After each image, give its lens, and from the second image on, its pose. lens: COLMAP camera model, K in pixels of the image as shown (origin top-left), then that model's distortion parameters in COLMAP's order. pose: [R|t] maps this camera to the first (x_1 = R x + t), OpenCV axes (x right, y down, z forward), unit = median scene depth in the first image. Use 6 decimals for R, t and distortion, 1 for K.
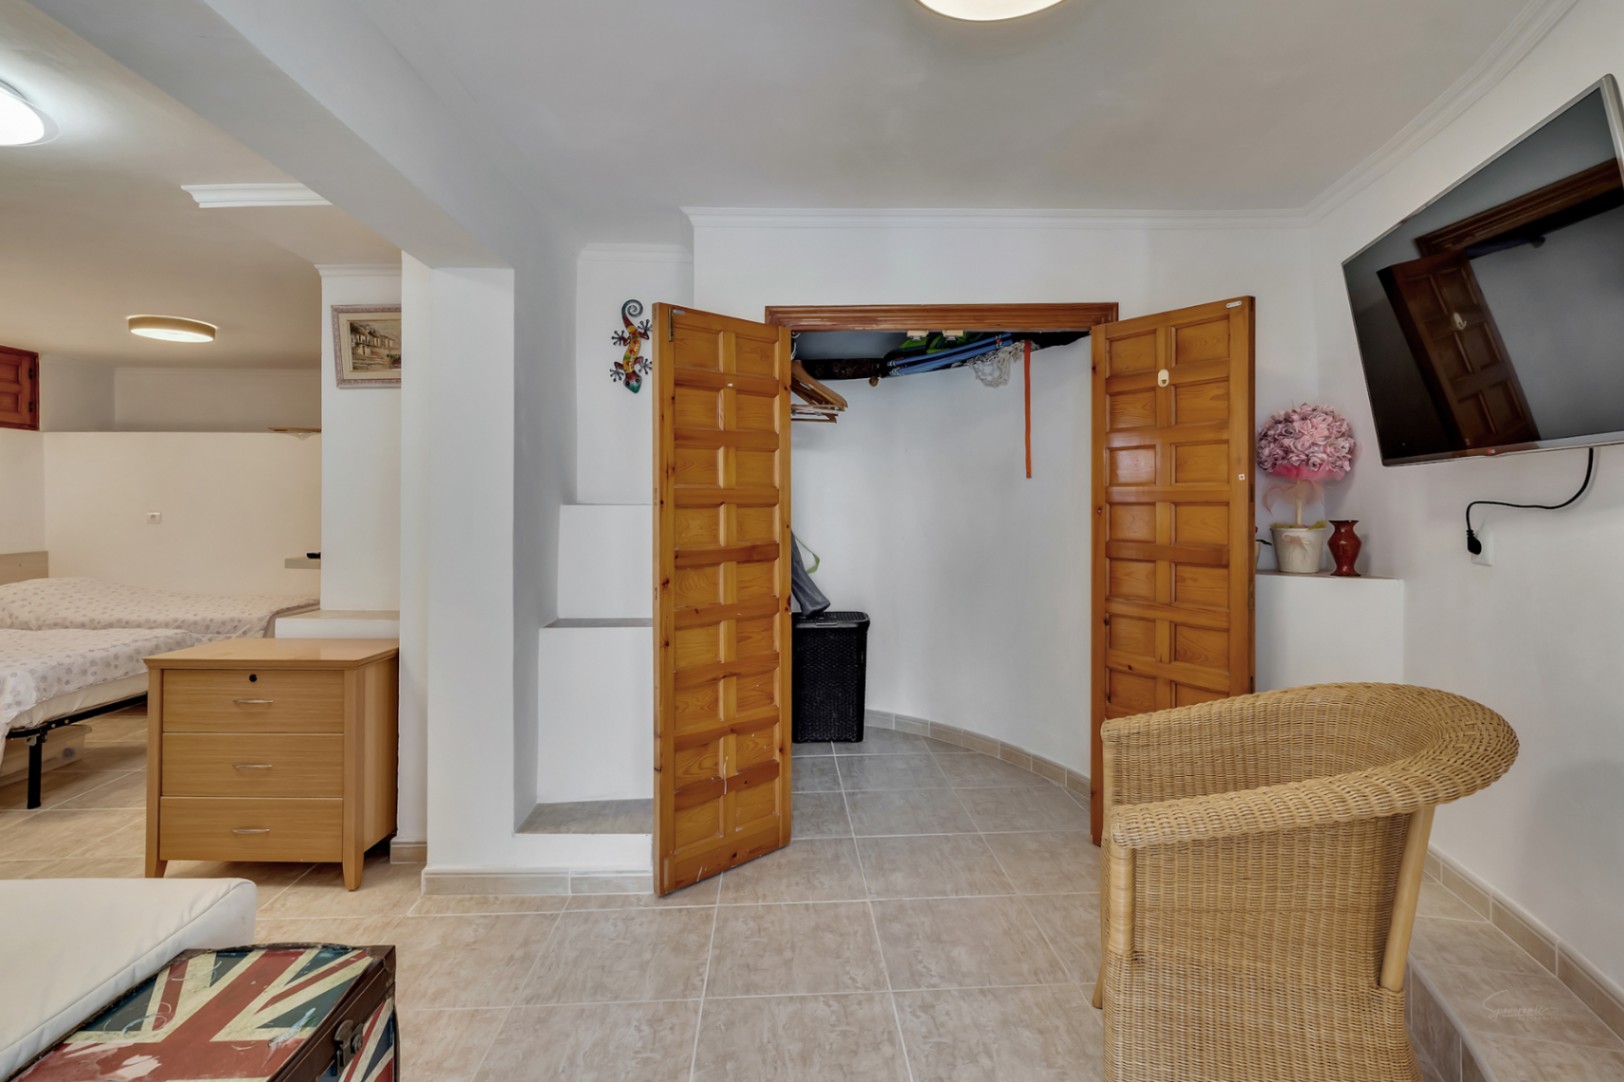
lens RADIAL K [[798.2, 0, 817.5], [0, 798.2, 495.0], [0, 0, 1]] dist [-0.003394, 0.000159]
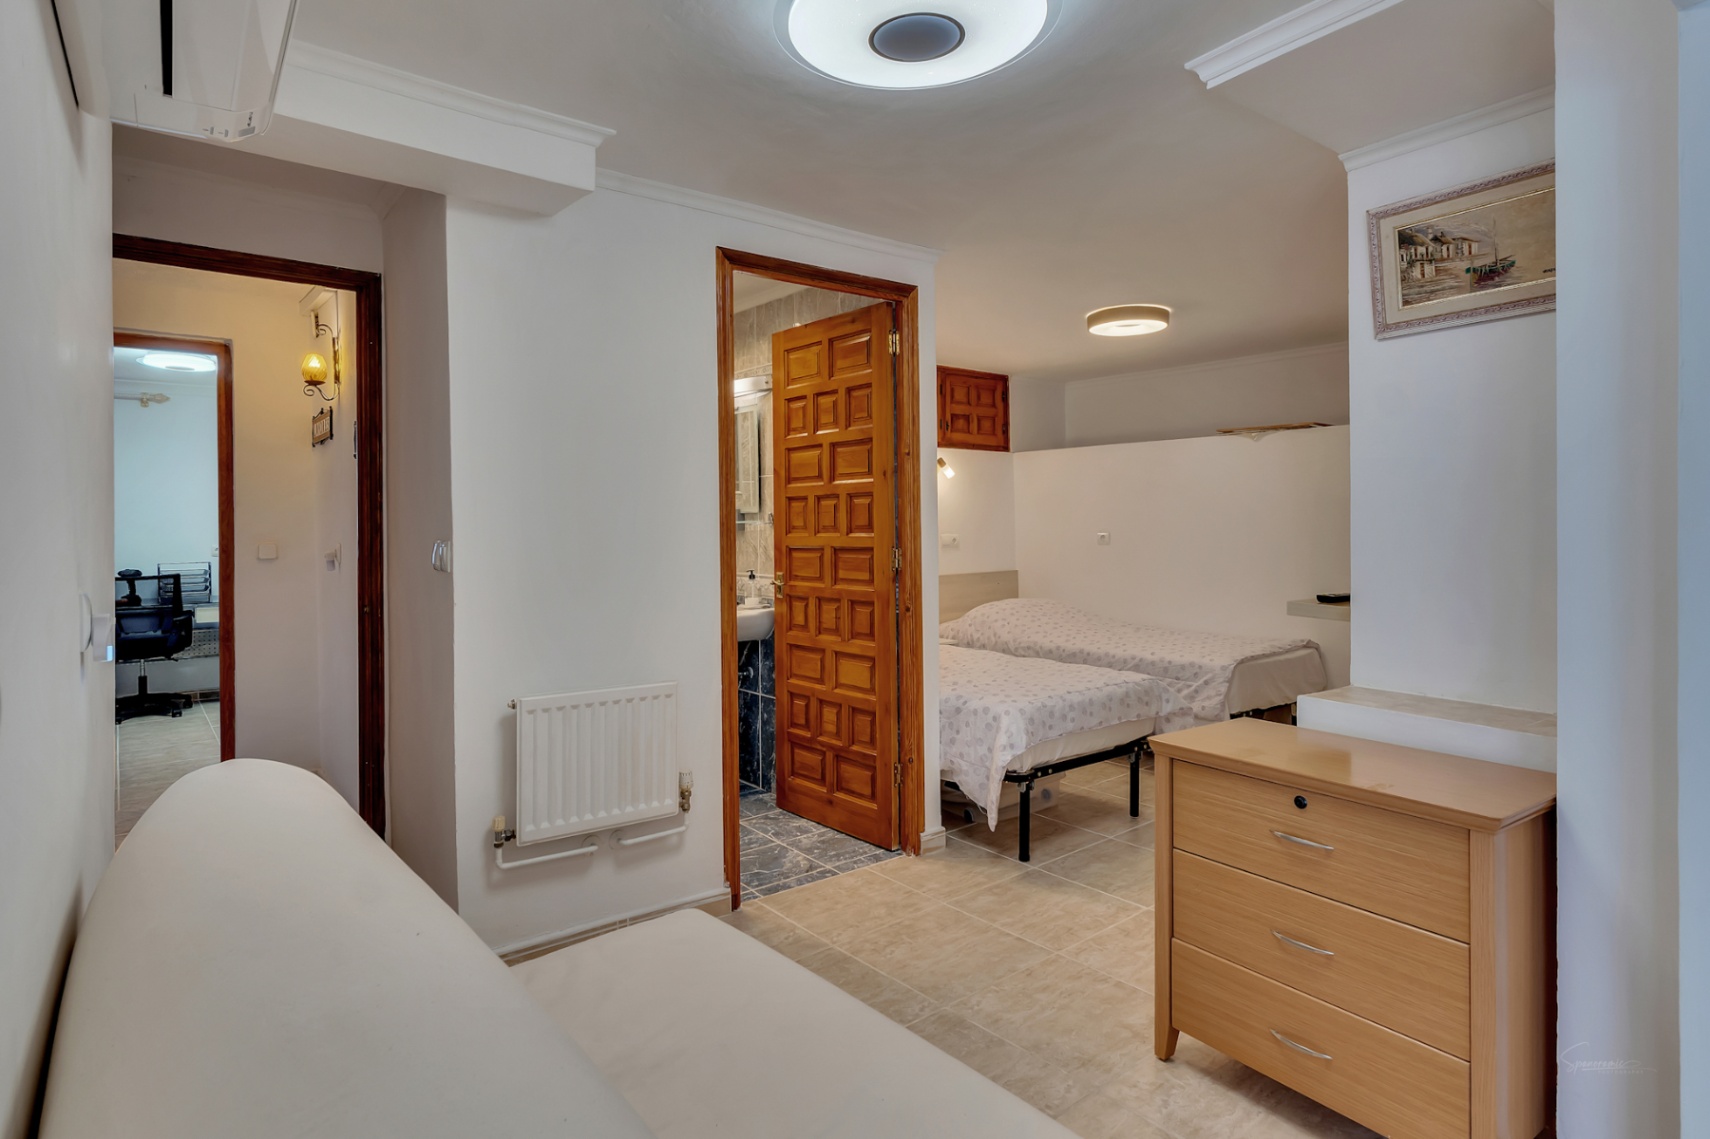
lens RADIAL K [[882.9, 0, 828.0], [0, 882.9, 536.5], [0, 0, 1]] dist [-0.013359, 0.001662]
pose [[0.573894, 0.007082, -0.818899, -0.280206], [0.017149, 0.999639, 0.020664, 0.000106], [0.818750, -0.025902, 0.573565, 0.238881]]
